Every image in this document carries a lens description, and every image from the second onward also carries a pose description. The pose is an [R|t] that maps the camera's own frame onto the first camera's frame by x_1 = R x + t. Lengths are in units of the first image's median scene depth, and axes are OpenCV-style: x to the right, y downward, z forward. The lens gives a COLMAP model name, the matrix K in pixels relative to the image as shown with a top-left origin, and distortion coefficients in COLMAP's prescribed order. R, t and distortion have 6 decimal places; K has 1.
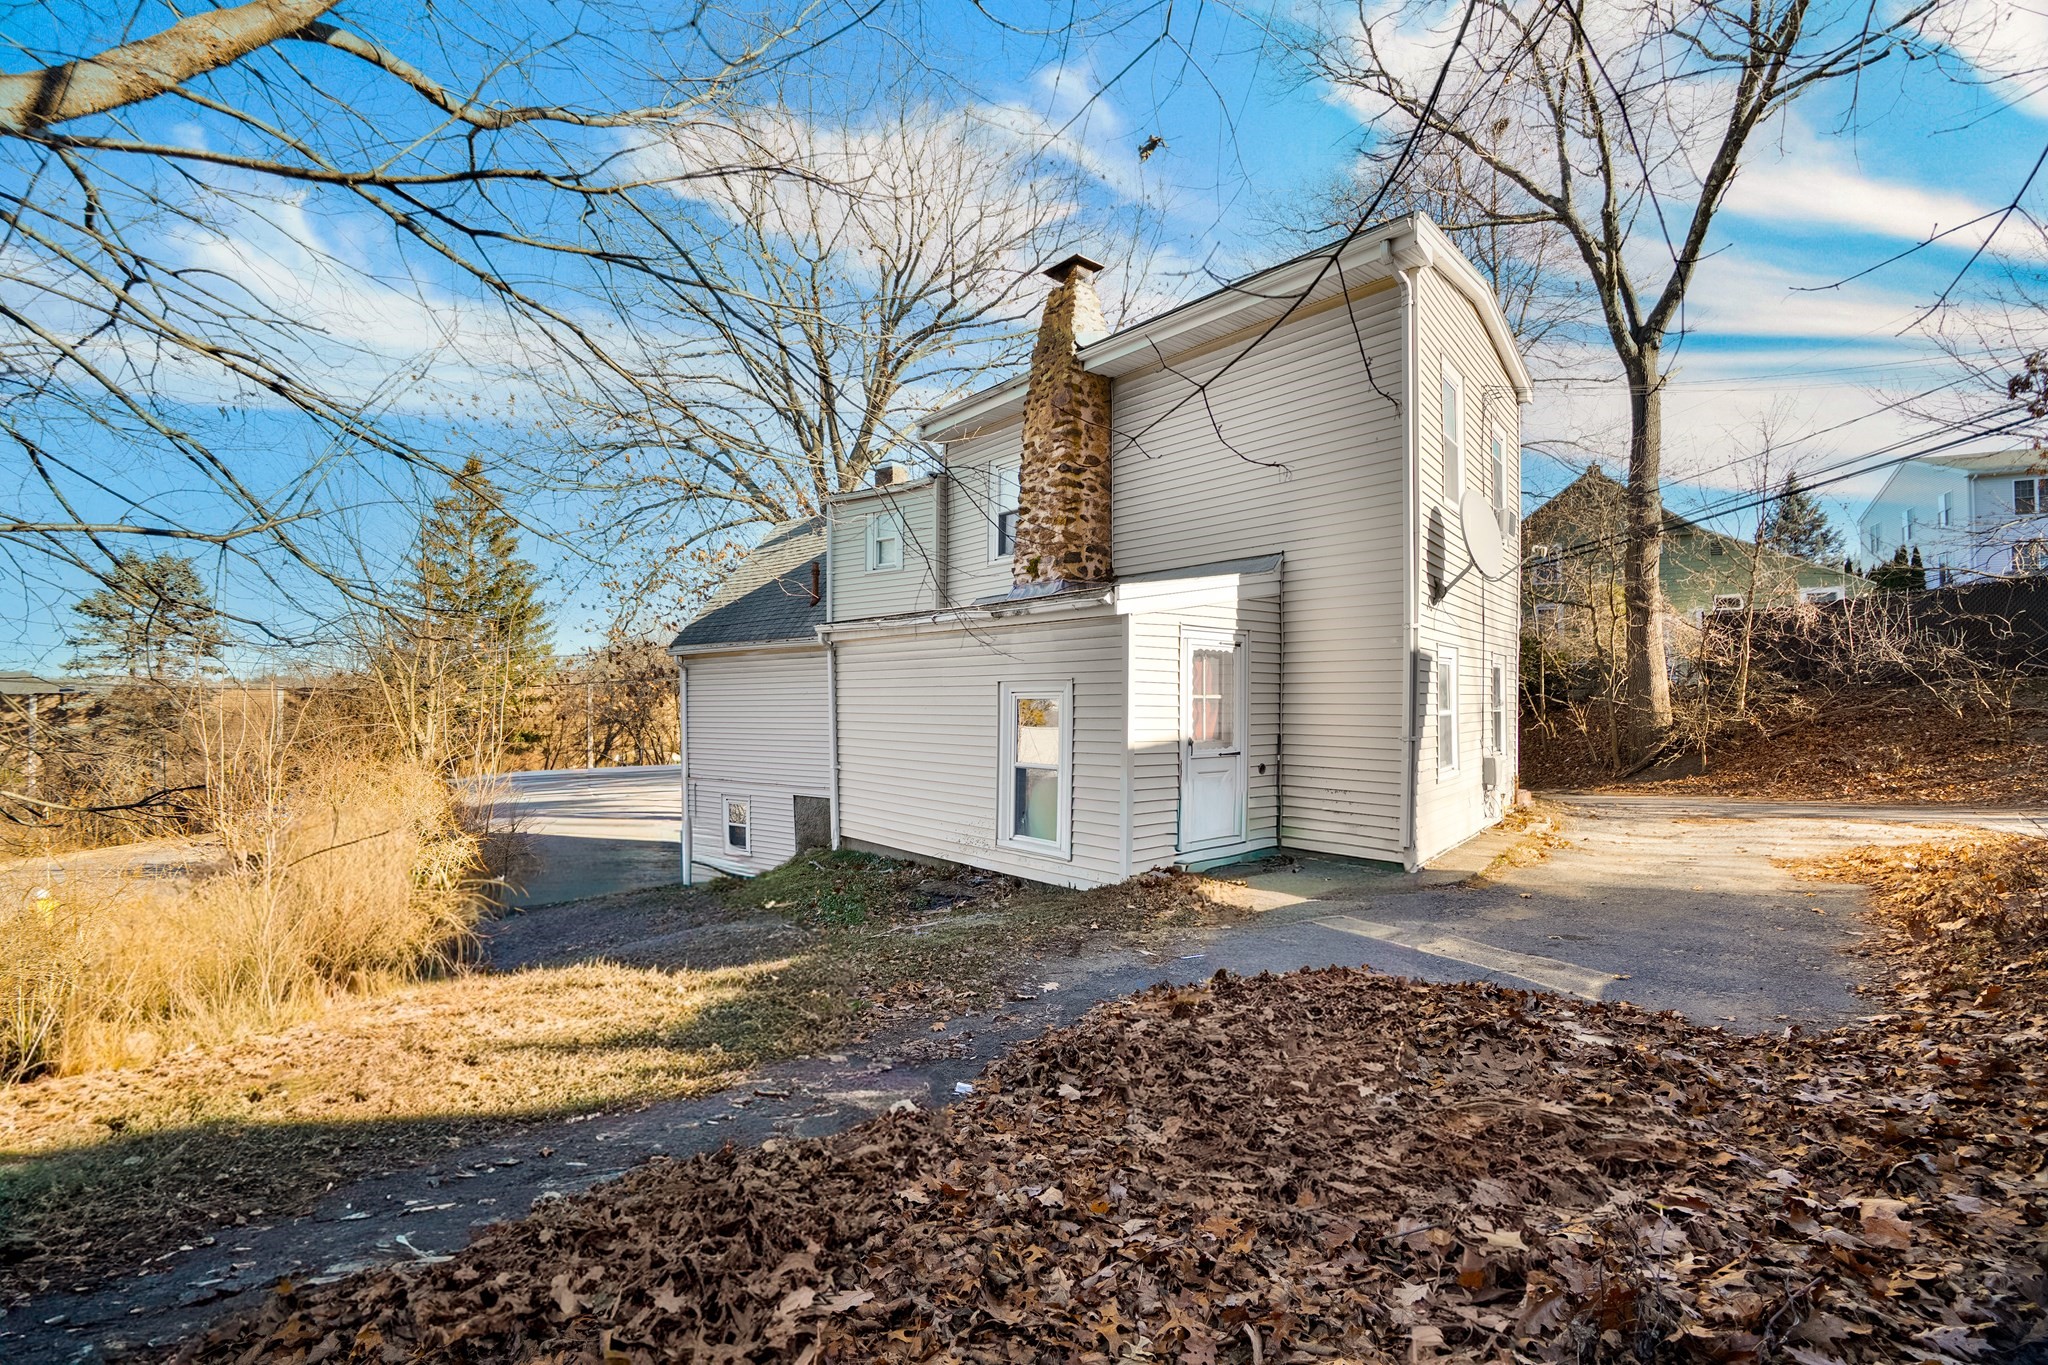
lens RADIAL K [[924.4, 0, 1012.4], [0, 924.4, 675.1], [0, 0, 1]] dist [0.023165, 0.000254]
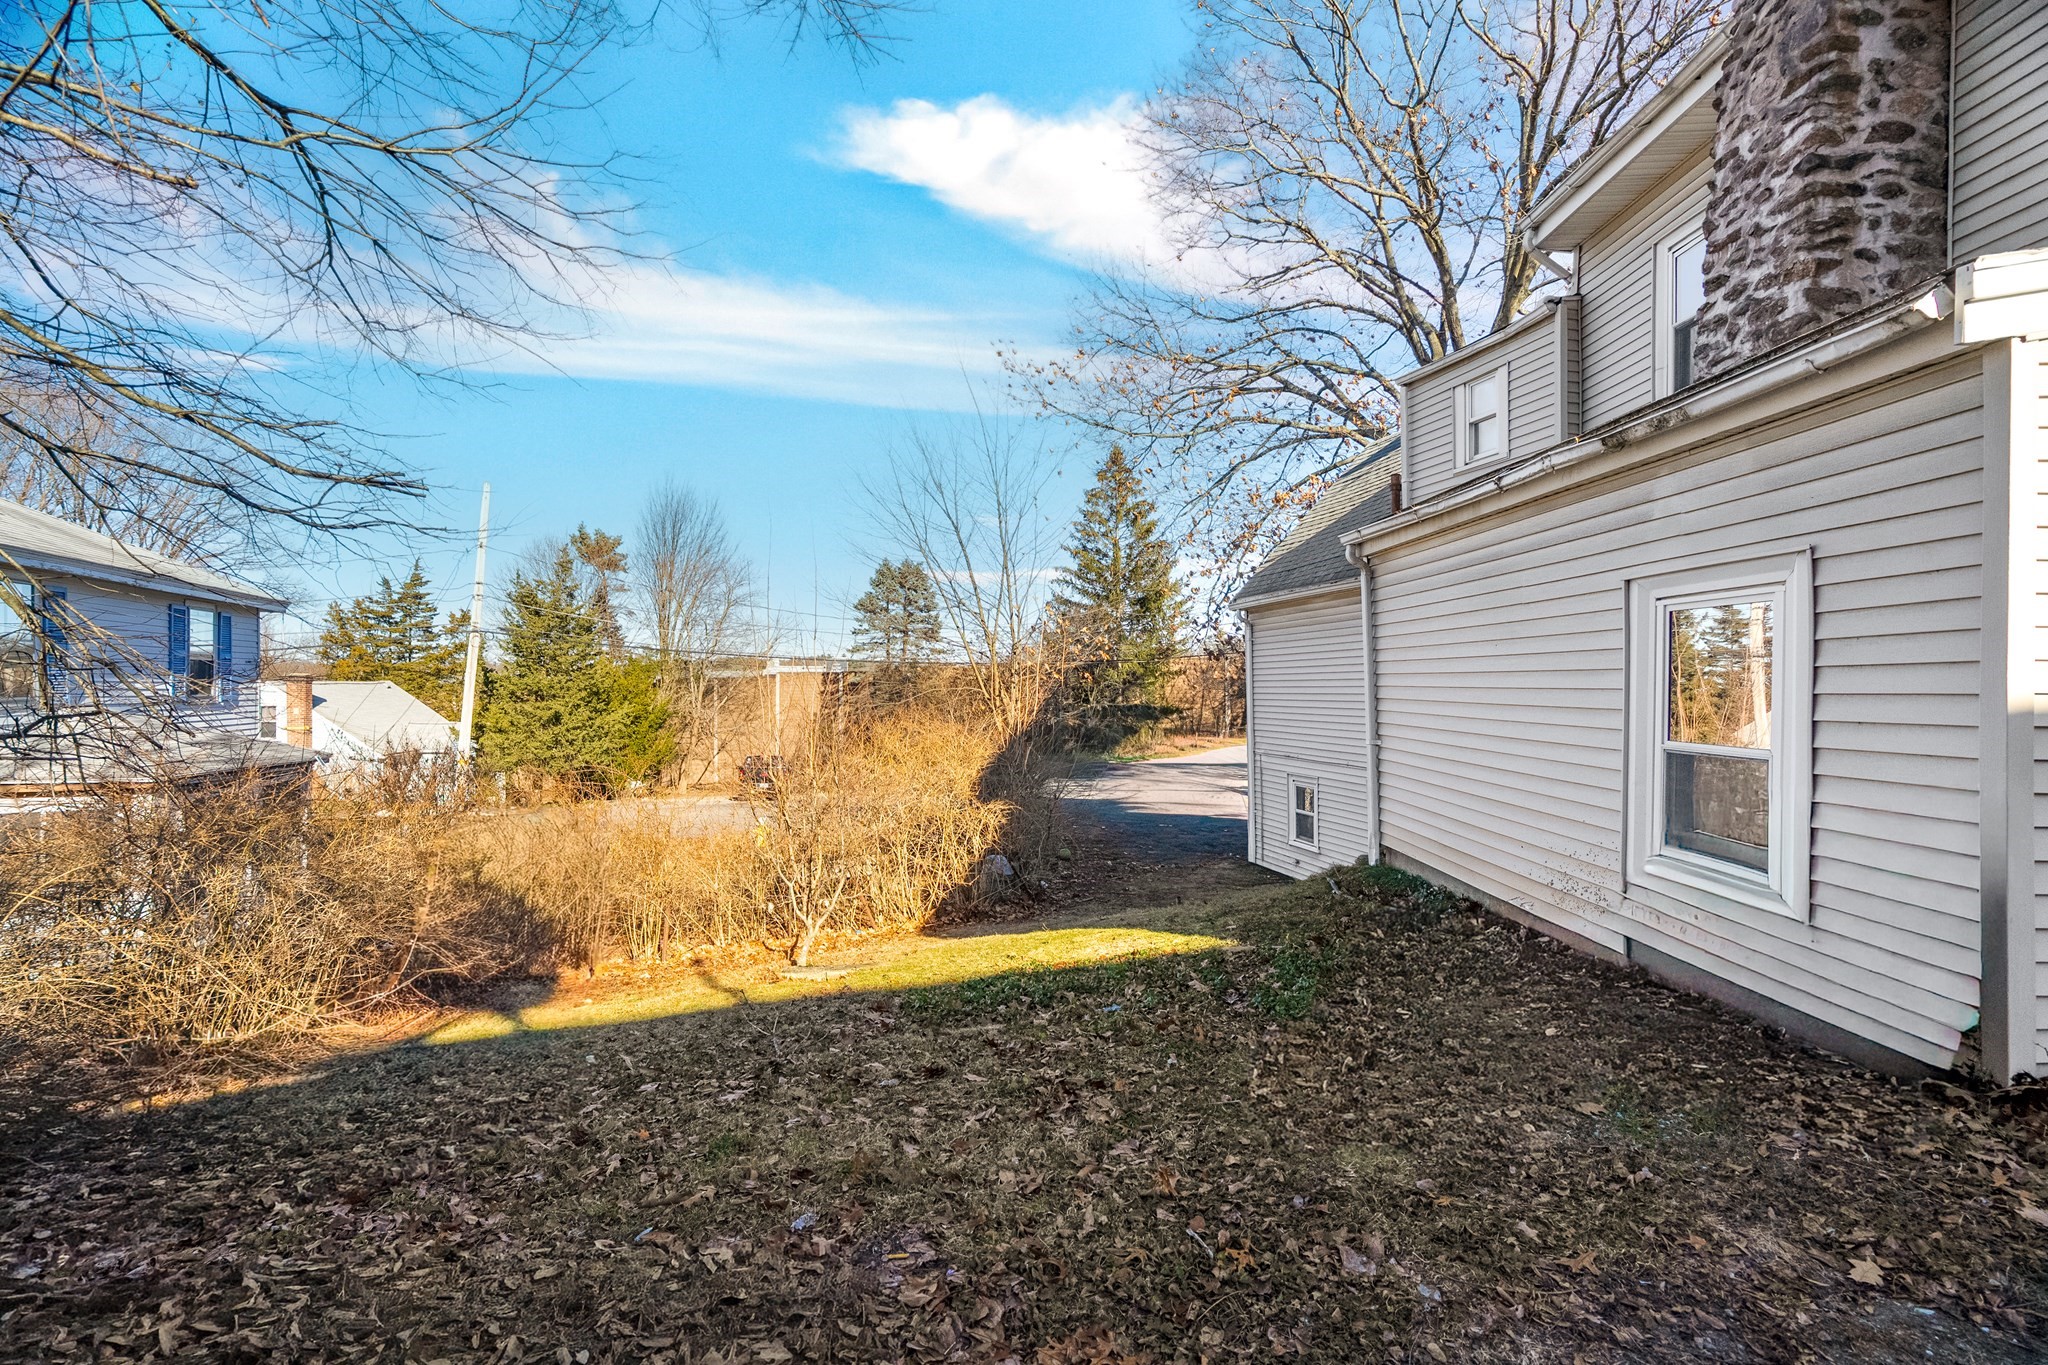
lens RADIAL K [[926.8, 0, 1024.0], [0, 926.8, 682.5], [0, 0, 1]] dist [-0.026257, 0.019801]
pose [[0.776666, -0.007675, -0.629866, 0.035890], [0.027342, 0.999394, 0.021537, 0.034171], [0.629319, -0.033949, 0.776405, 0.321067]]
